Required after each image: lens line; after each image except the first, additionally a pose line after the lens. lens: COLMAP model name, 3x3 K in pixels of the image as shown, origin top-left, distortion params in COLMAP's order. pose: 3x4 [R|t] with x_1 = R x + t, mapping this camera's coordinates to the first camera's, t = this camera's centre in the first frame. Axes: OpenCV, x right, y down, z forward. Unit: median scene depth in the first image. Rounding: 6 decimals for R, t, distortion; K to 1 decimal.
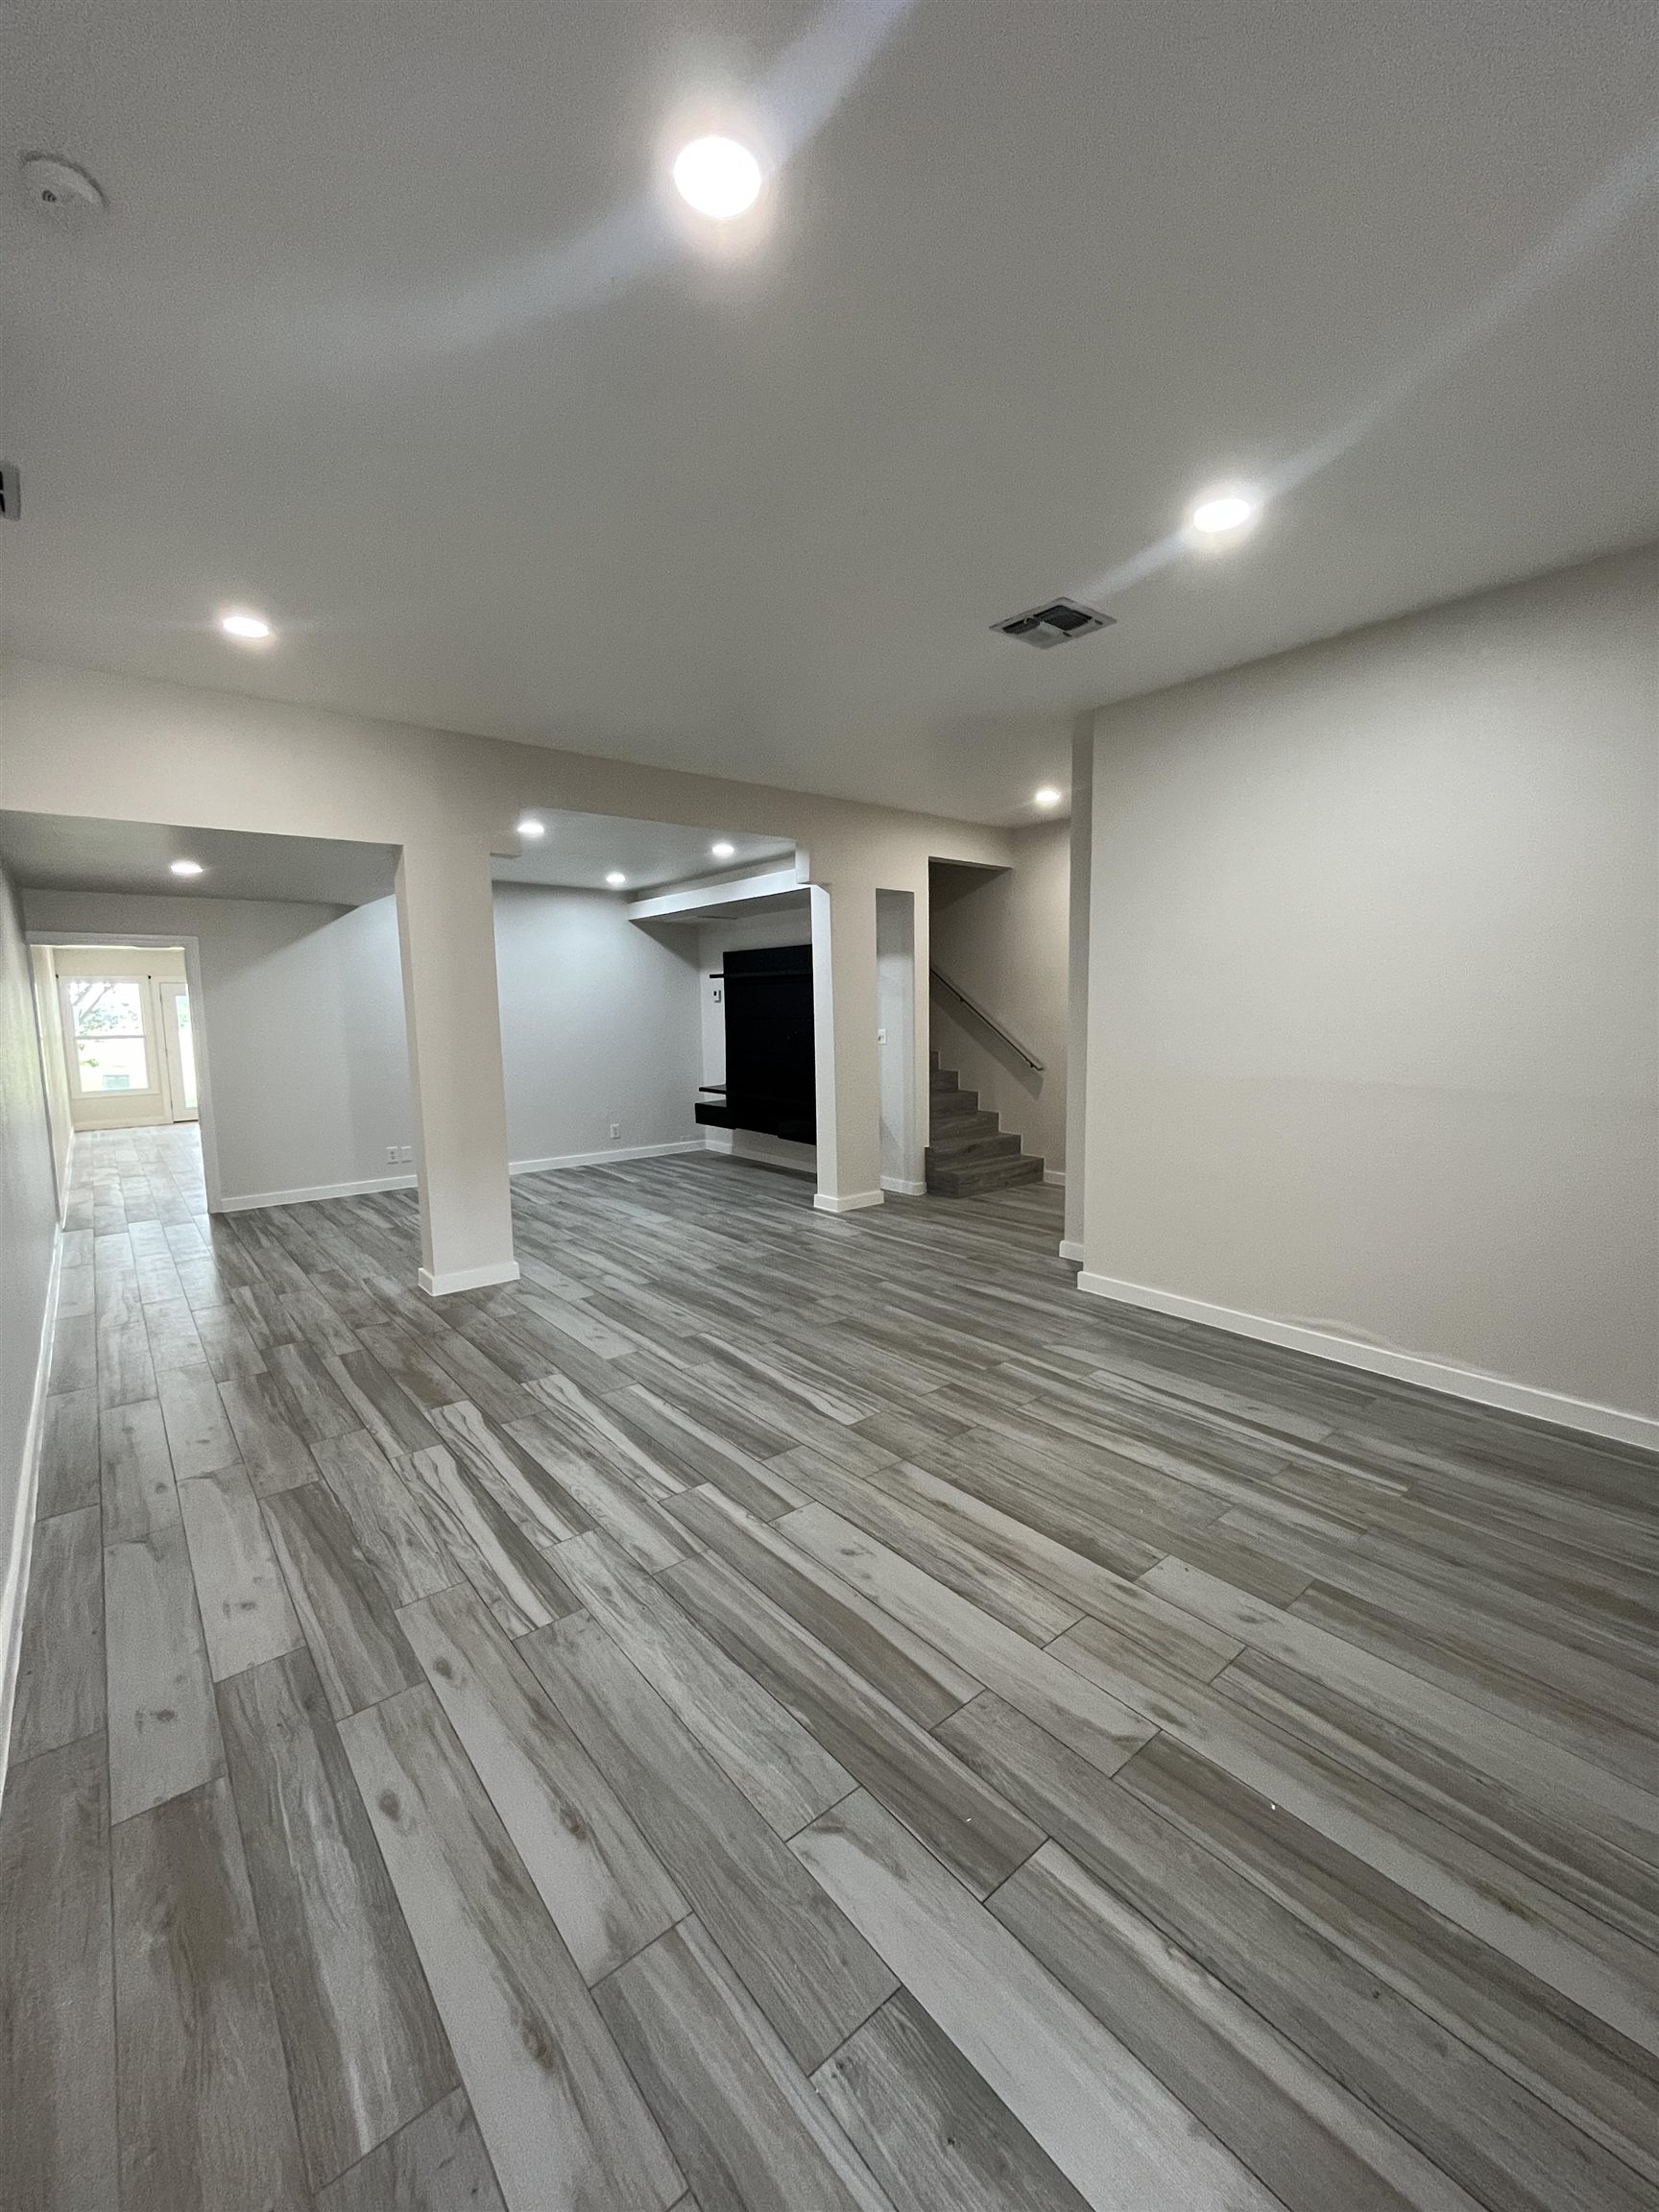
lens RADIAL K [[896.7, 0, 831.0], [0, 896.7, 1110.5], [0, 0, 1]] dist [0.002368, -0.000796]
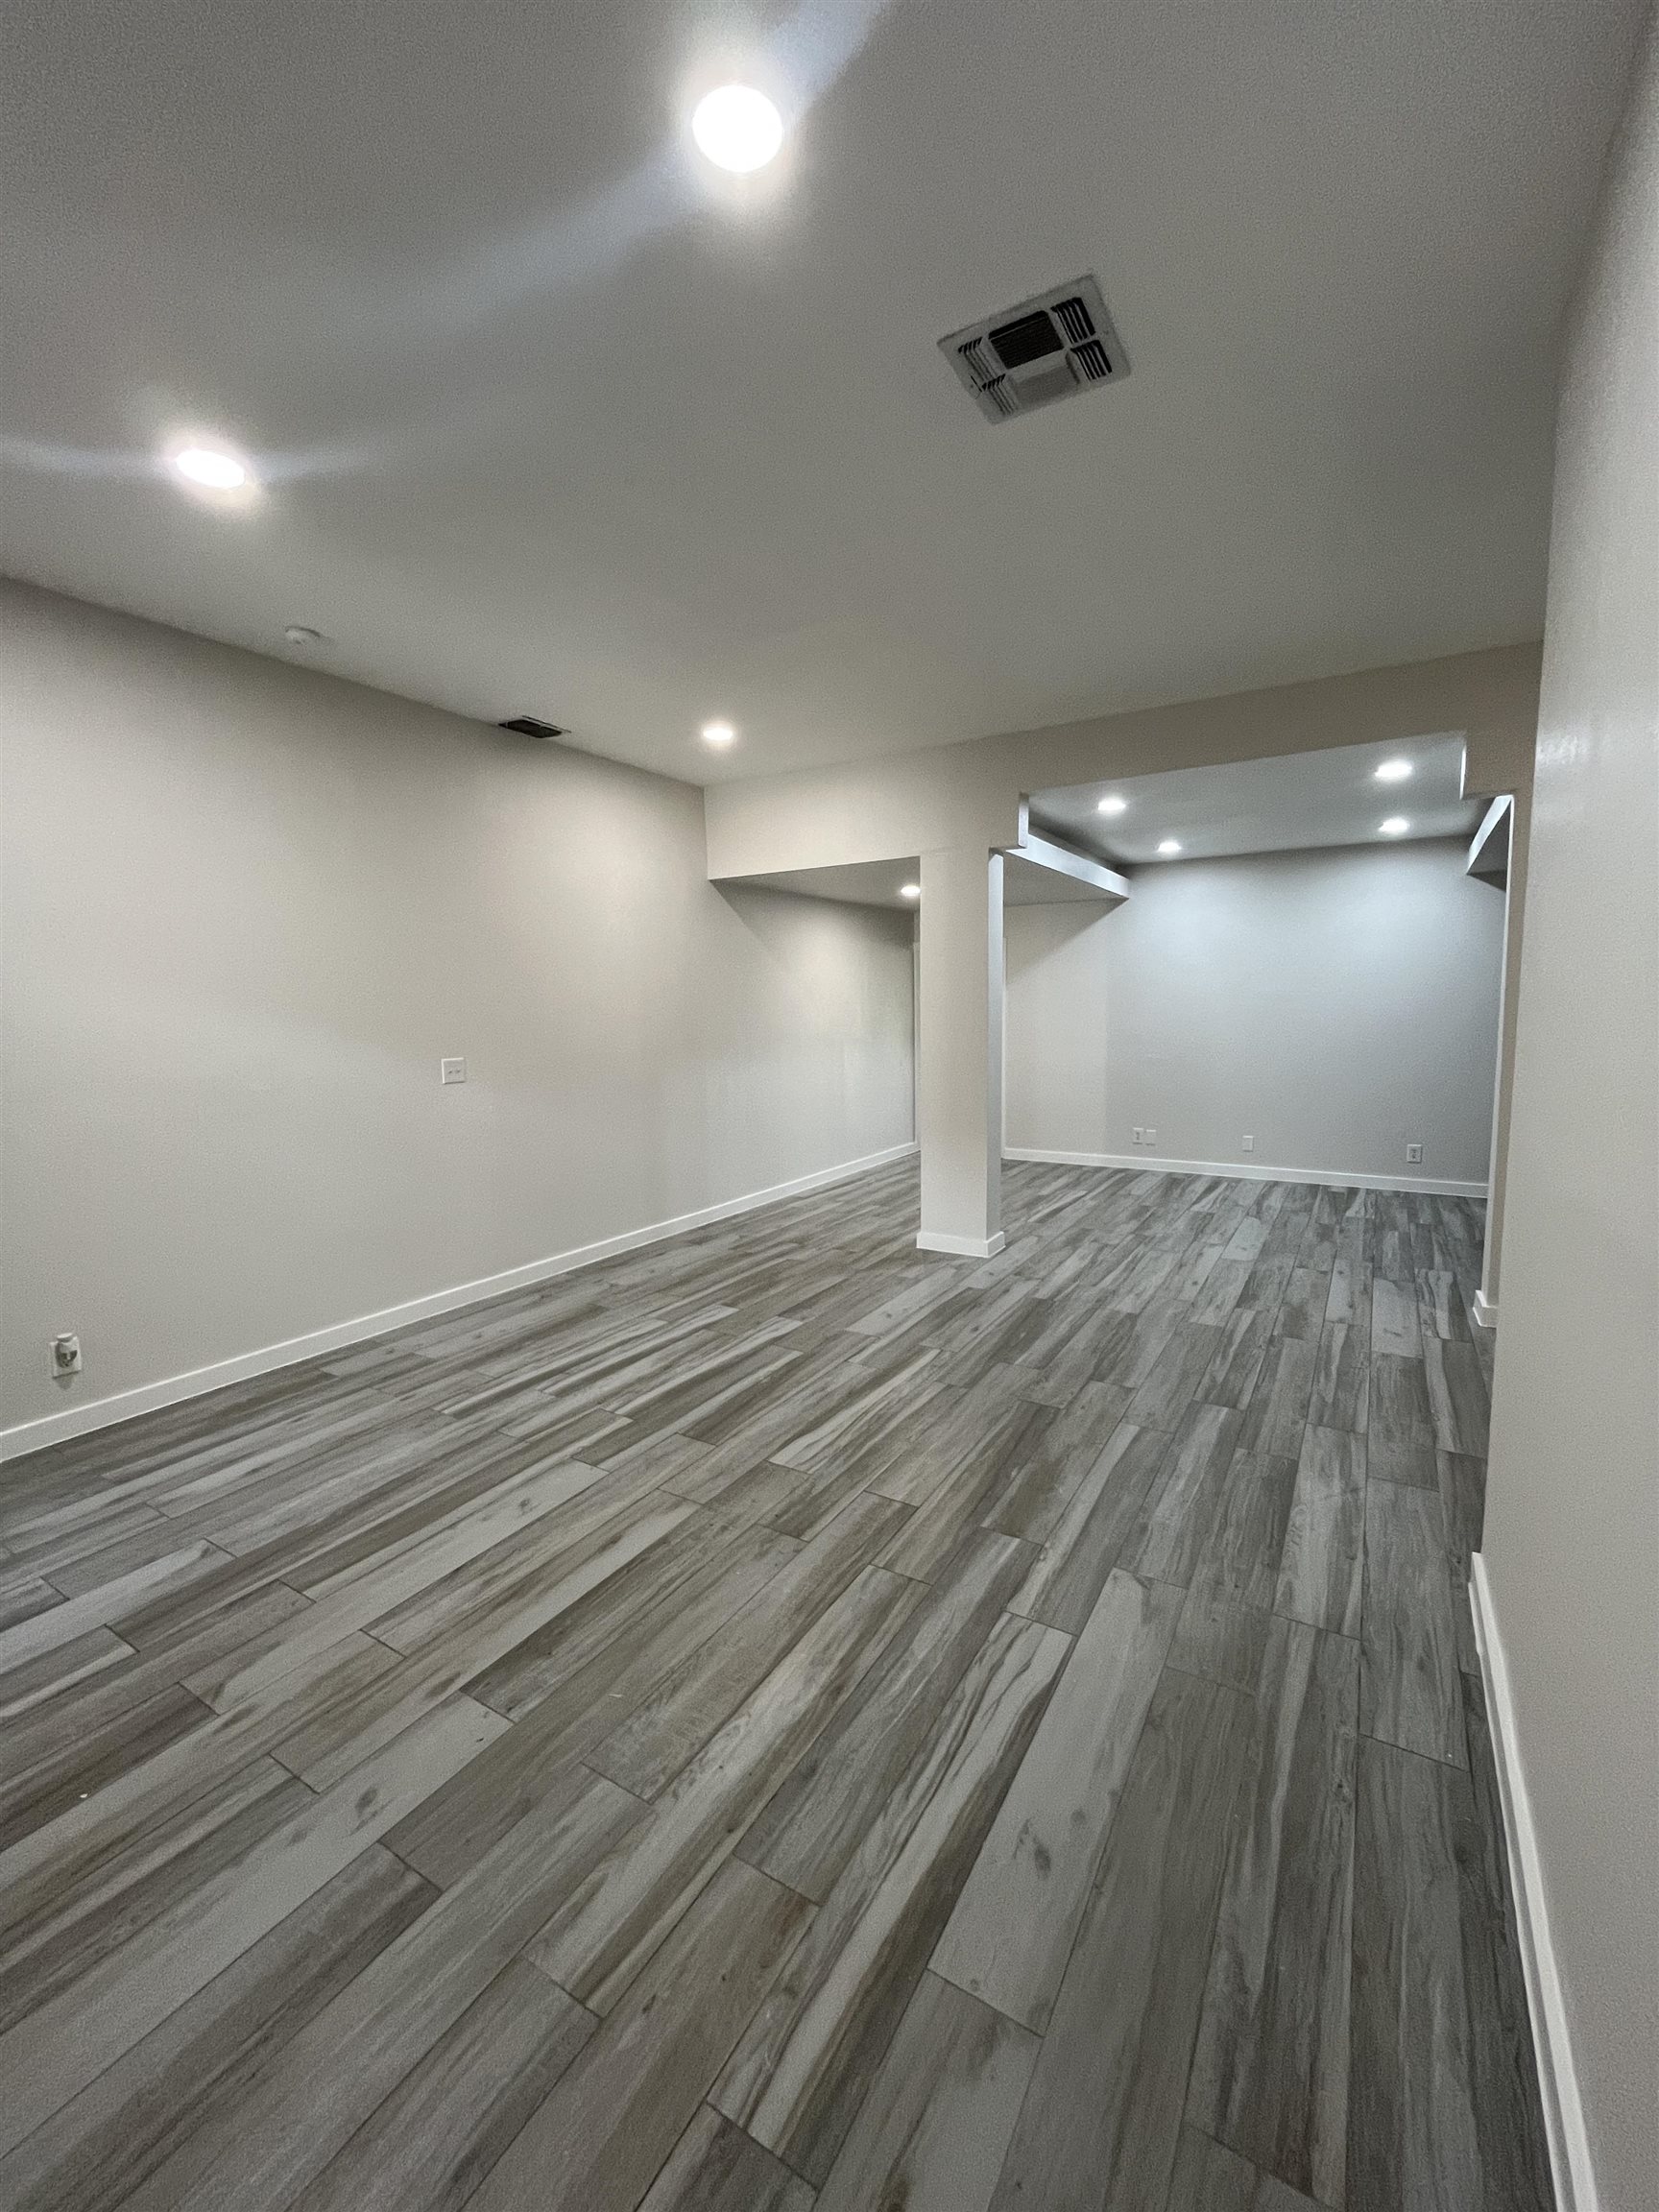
lens RADIAL K [[896.7, 0, 831.5], [0, 896.7, 1101.5], [0, 0, 1]] dist [0.002368, -0.000796]
pose [[0.325943, 0.109345, -0.939044, 0.871808], [-0.099114, 0.991767, 0.081082, -0.092564], [0.940179, 0.066645, 0.334098, 0.746853]]
